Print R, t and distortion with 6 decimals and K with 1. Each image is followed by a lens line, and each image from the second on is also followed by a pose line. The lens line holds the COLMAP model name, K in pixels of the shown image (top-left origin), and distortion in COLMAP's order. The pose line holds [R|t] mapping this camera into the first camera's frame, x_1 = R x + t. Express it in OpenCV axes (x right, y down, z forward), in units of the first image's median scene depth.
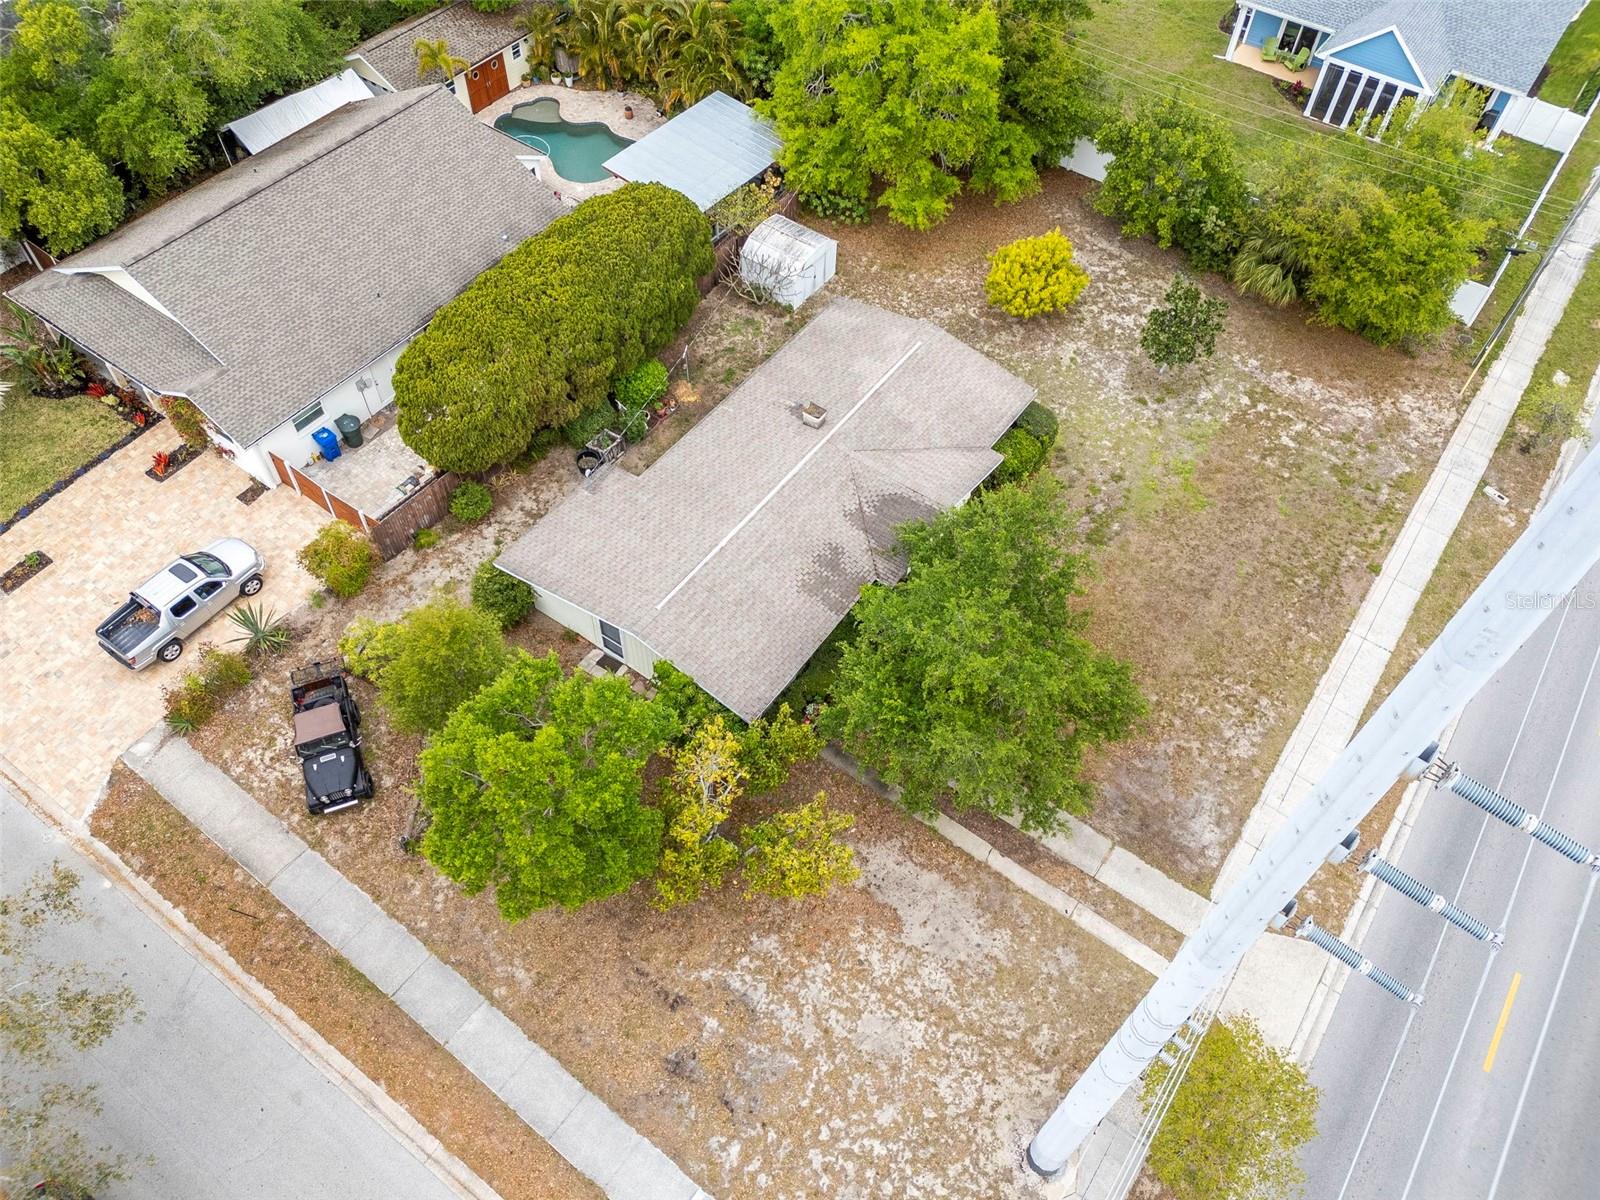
lens RADIAL K [[1185.1, 0, 800.0], [0, 1185.1, 600.0], [0, 0, 1]] dist [0.021385, -0.007626]
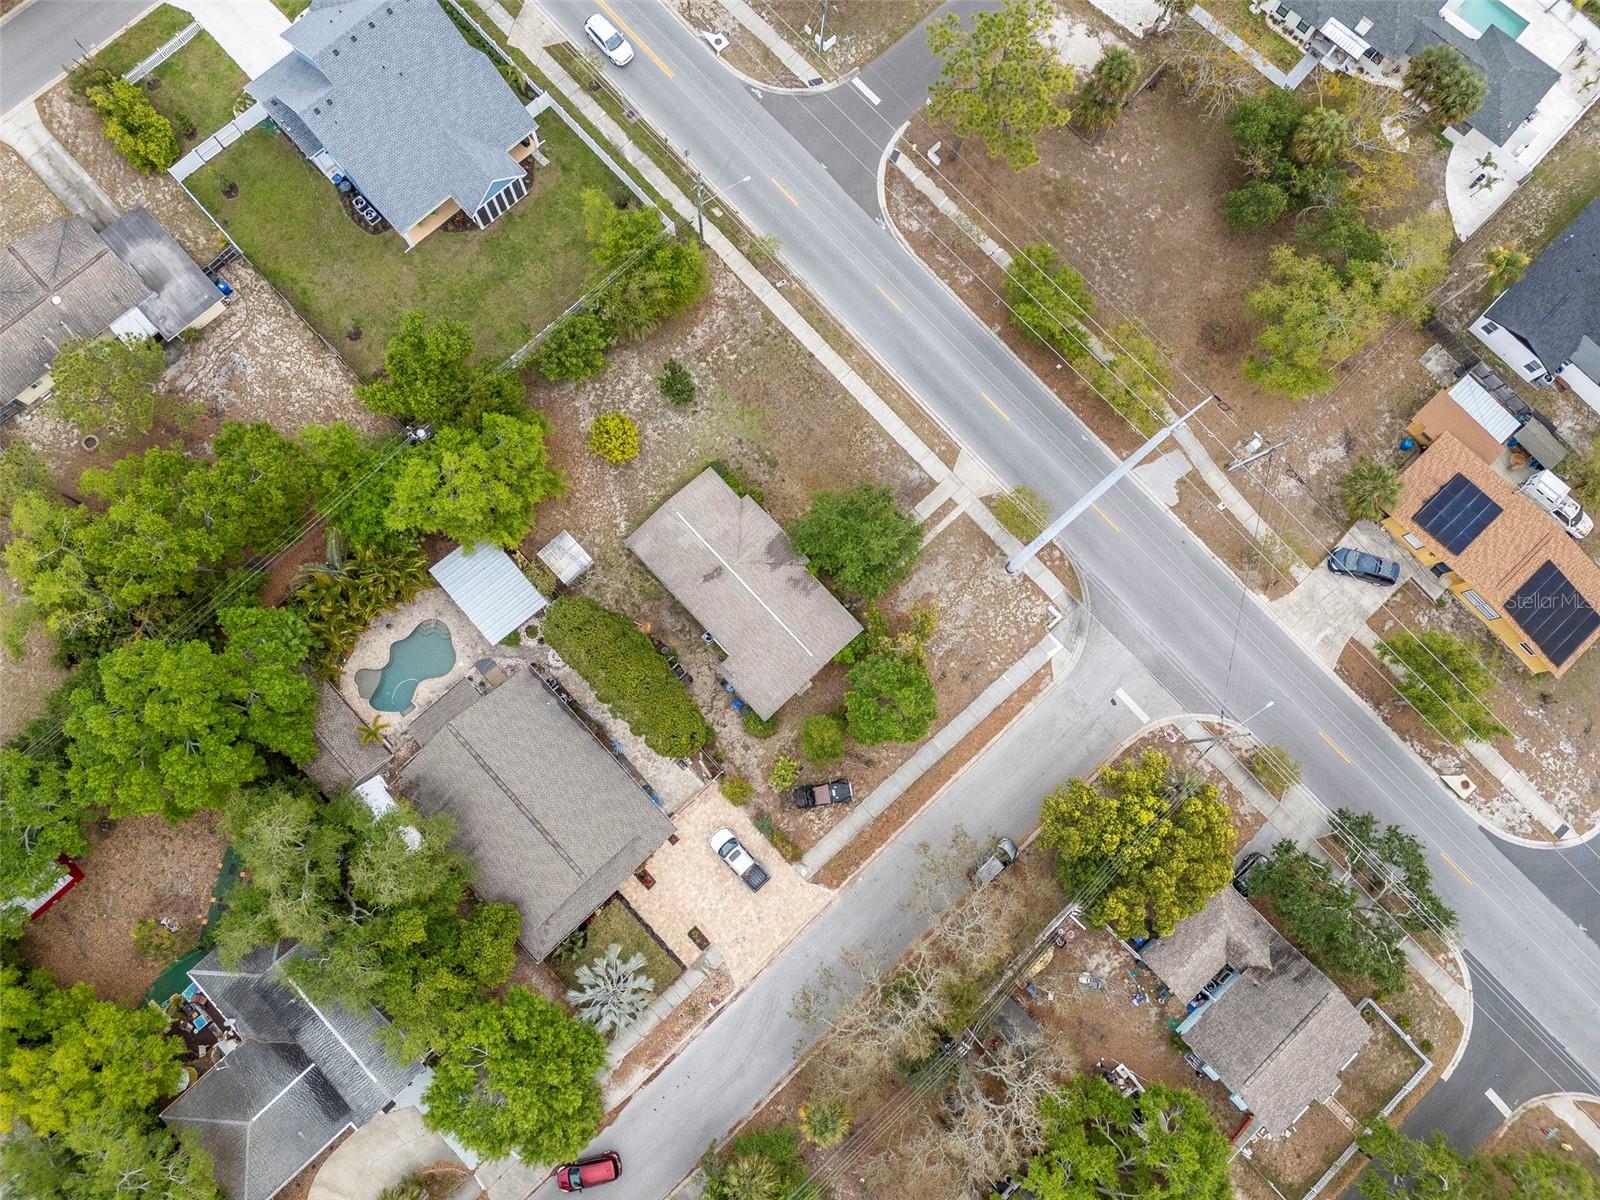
lens RADIAL K [[1185.1, 0, 800.0], [0, 1185.1, 600.0], [0, 0, 1]] dist [0.021385, -0.007626]
pose [[0.195394, -0.970155, 0.143600, -0.316042], [0.748678, 0.242134, 0.617133, -1.349877], [-0.633485, -0.013074, 0.773645, -0.780434]]
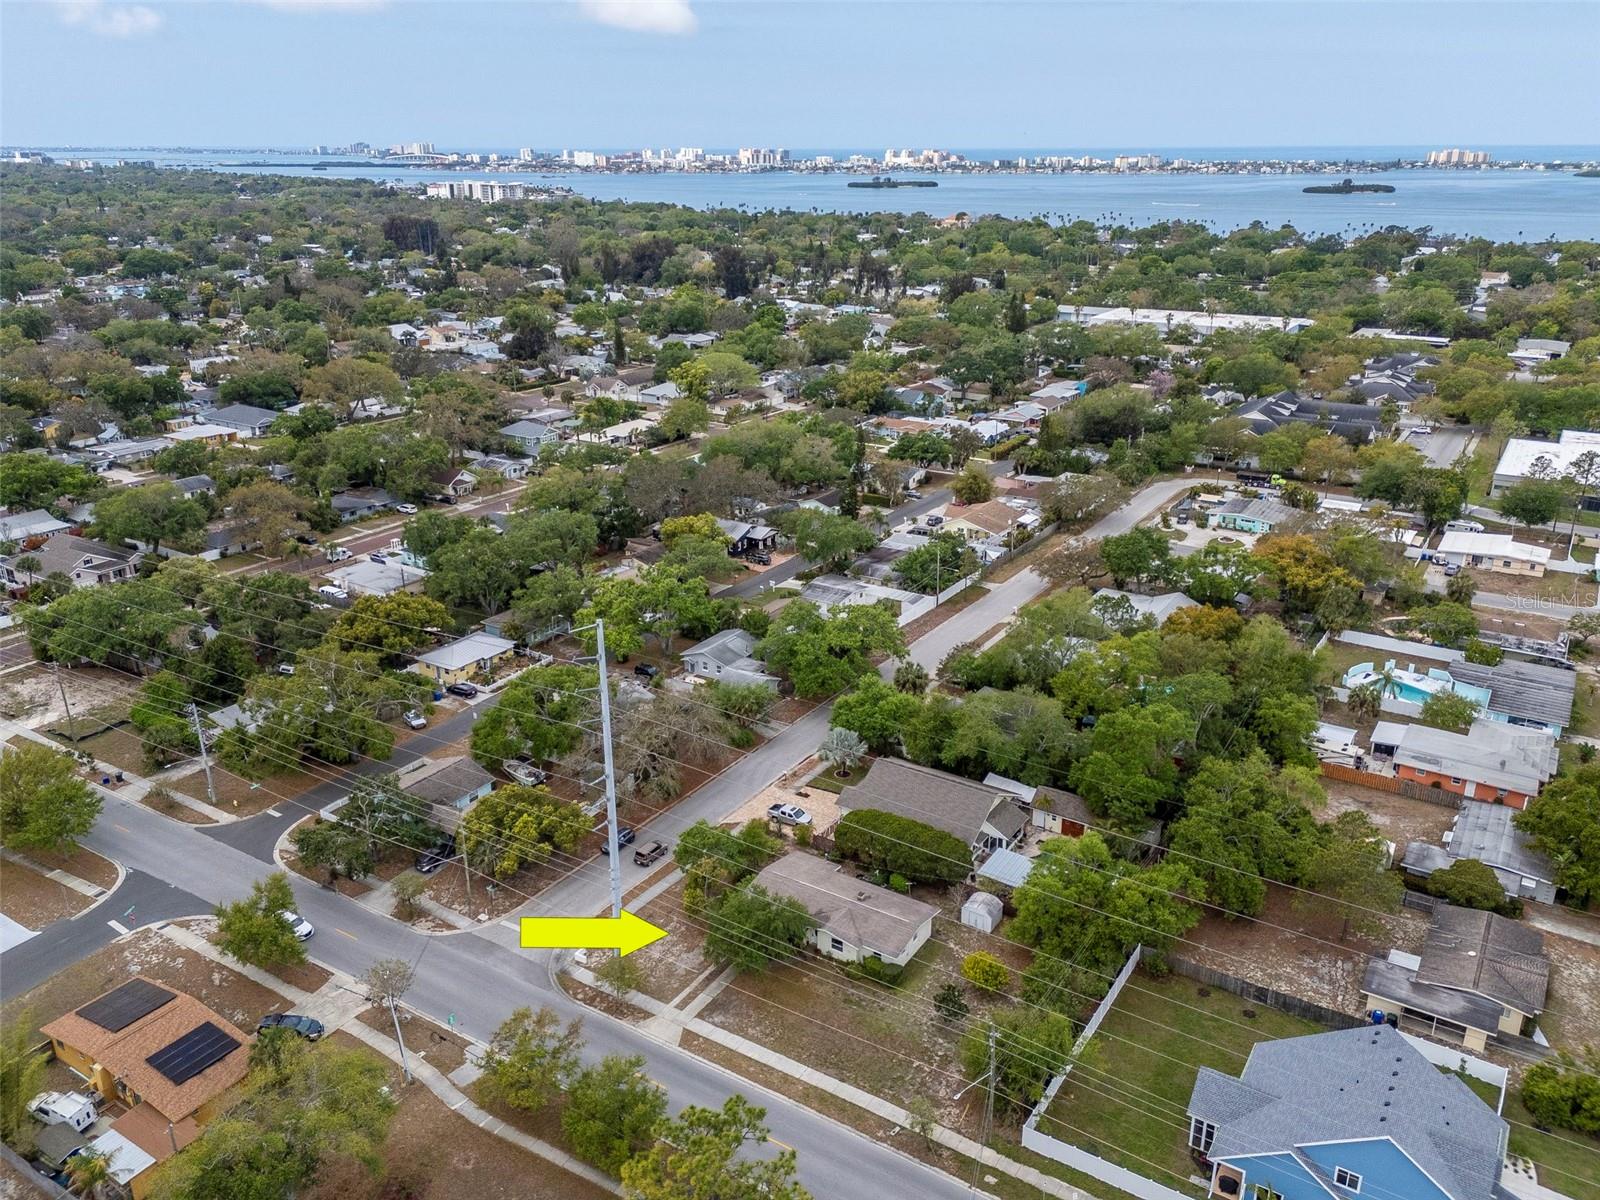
lens RADIAL K [[1185.1, 0, 800.0], [0, 1185.1, 600.0], [0, 0, 1]] dist [0.021385, -0.007626]
pose [[0.054182, 0.325419, -0.944016, 2.346033], [-0.796502, 0.584249, 0.155686, -0.861521], [0.602204, 0.743475, 0.290852, -0.413236]]
